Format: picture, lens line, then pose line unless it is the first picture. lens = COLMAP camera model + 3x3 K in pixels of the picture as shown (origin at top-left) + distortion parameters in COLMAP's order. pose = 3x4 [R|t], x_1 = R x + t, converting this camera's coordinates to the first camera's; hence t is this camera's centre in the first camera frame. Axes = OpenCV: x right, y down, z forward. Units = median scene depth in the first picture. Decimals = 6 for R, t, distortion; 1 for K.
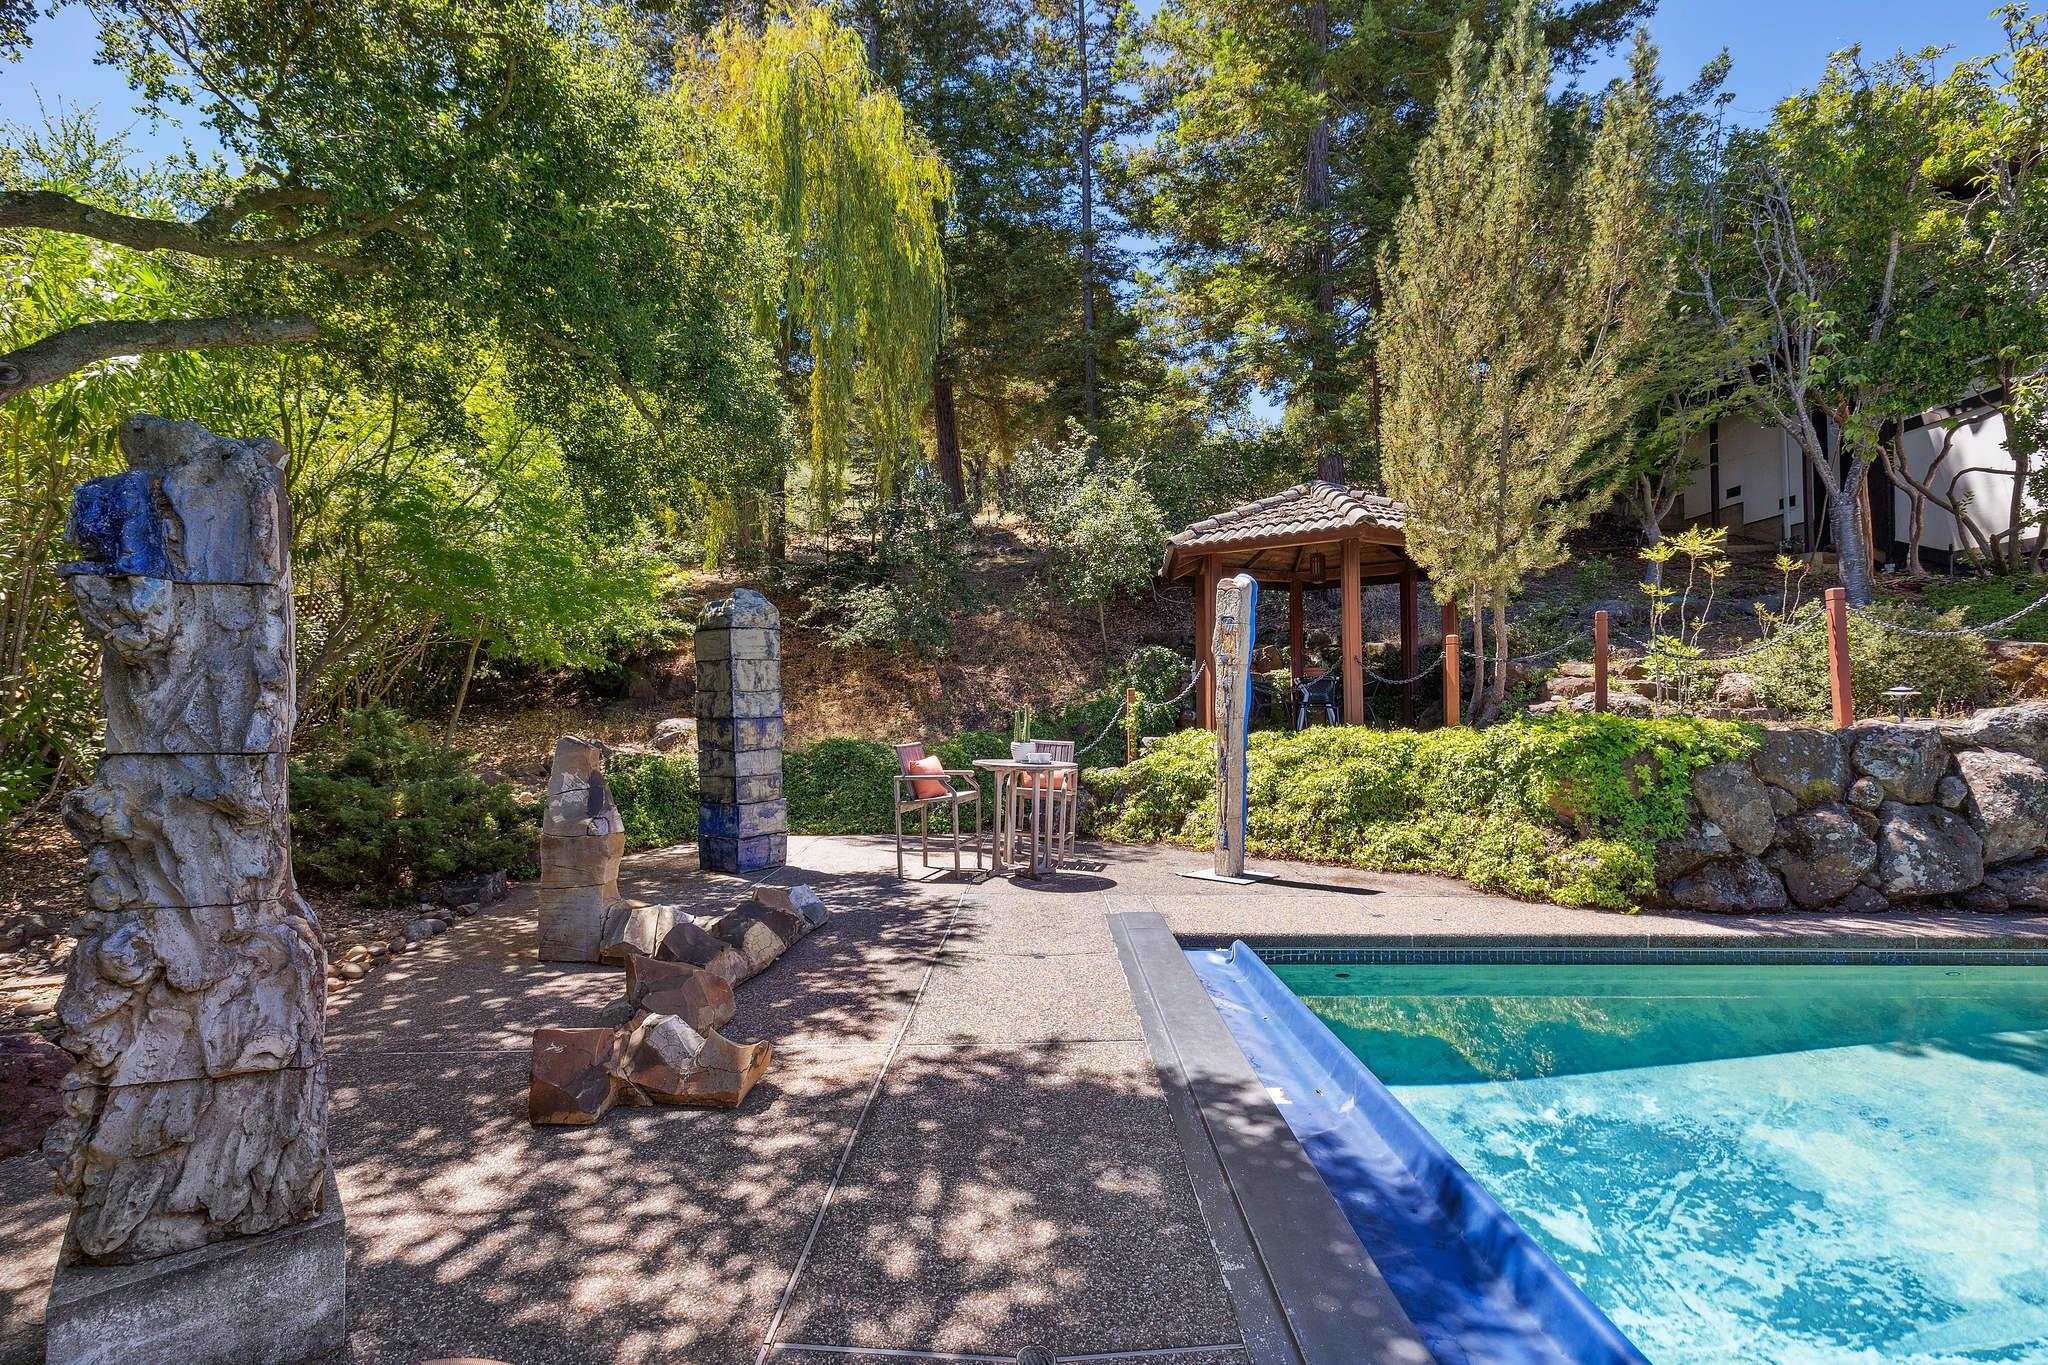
lens RADIAL K [[904.2, 0, 1029.2], [0, 904.2, 705.0], [0, 0, 1]] dist [0.007505, -0.000077]
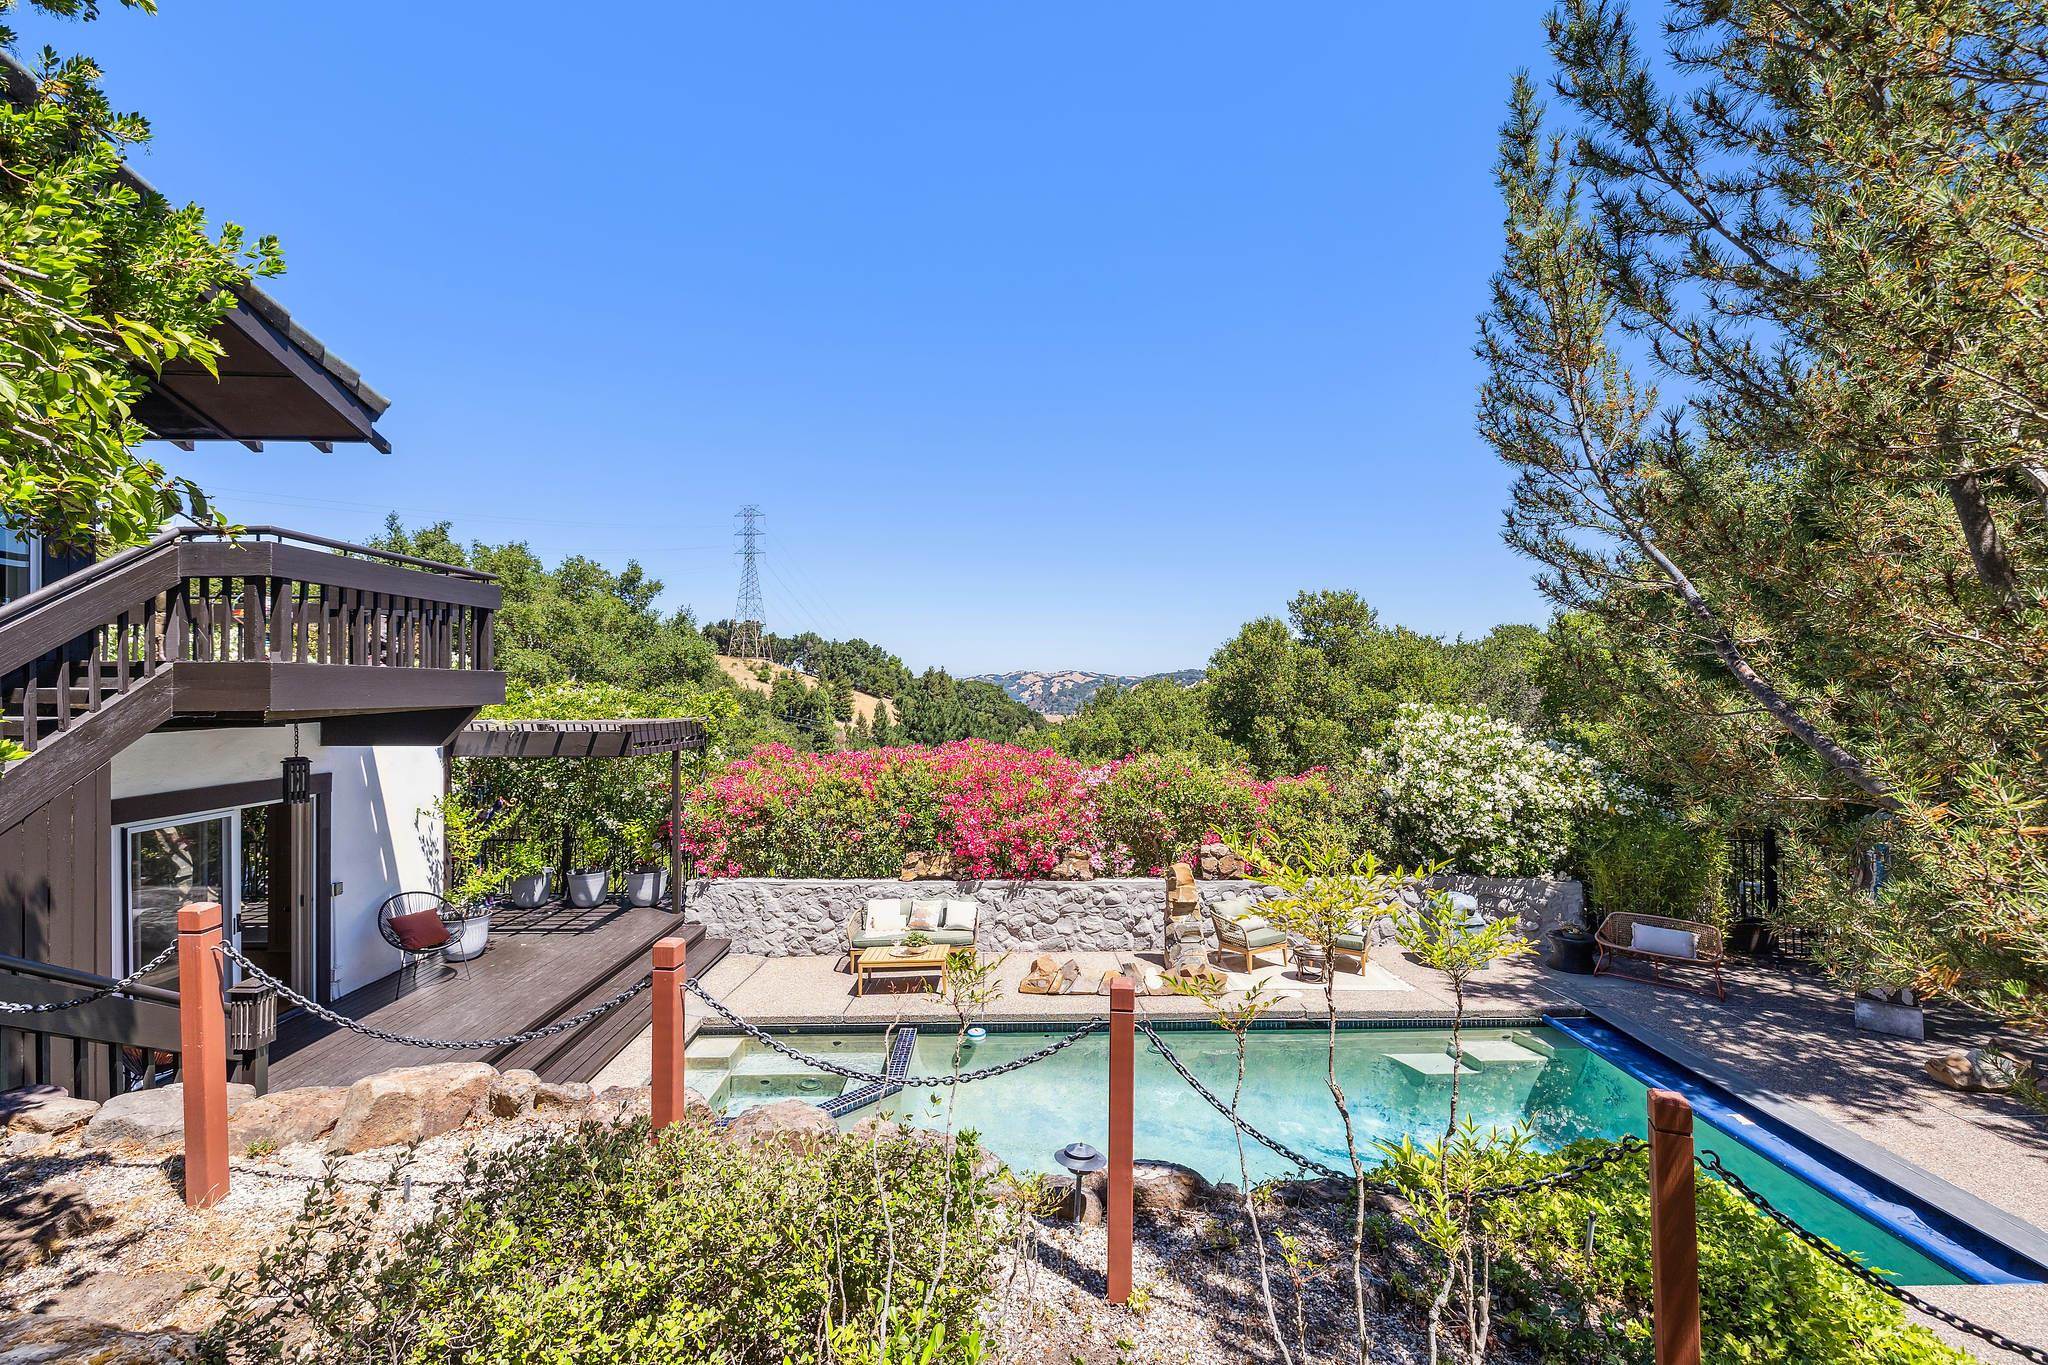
lens RADIAL K [[867.7, 0, 1024.0], [0, 867.7, 682.5], [0, 0, 1]] dist [-0.001033, -0.000148]
pose [[-0.999490, 0.008699, -0.030734, 1.064177], [0.009141, 0.999856, -0.014272, -0.298614], [0.030605, -0.014545, -0.999426, 1.637503]]
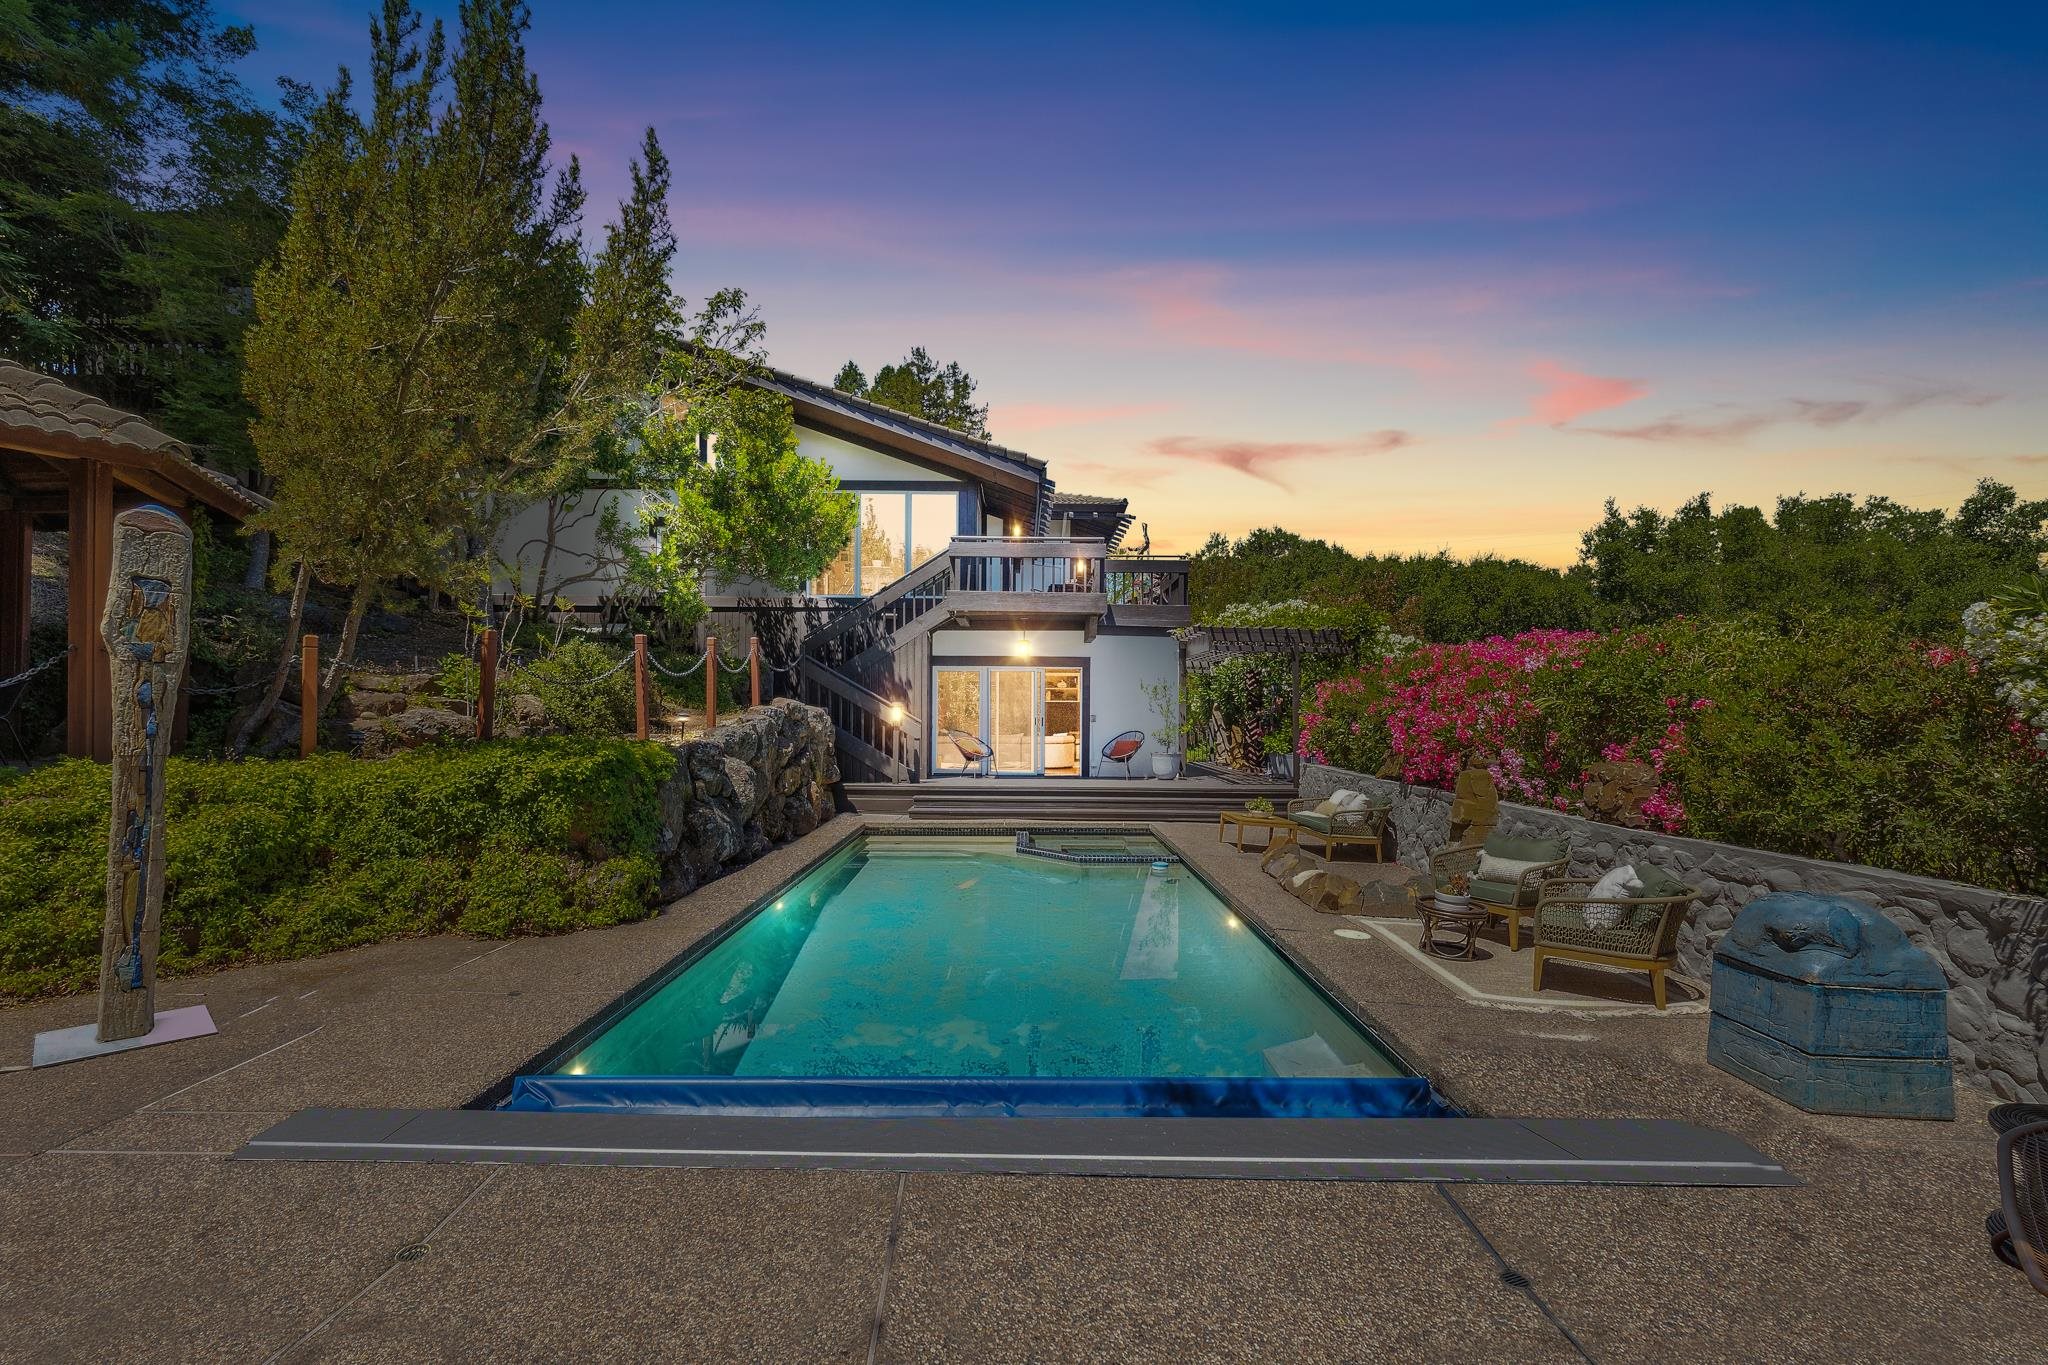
lens RADIAL K [[862.4, 0, 1024.8], [0, 862.4, 711.2], [0, 0, 1]] dist [-0.000100, -0.000103]
pose [[-0.013552, 0.009096, 0.999867, -0.397337], [-0.018484, 0.999785, -0.009346, -0.022033], [-0.999737, -0.018608, -0.013381, 0.555643]]
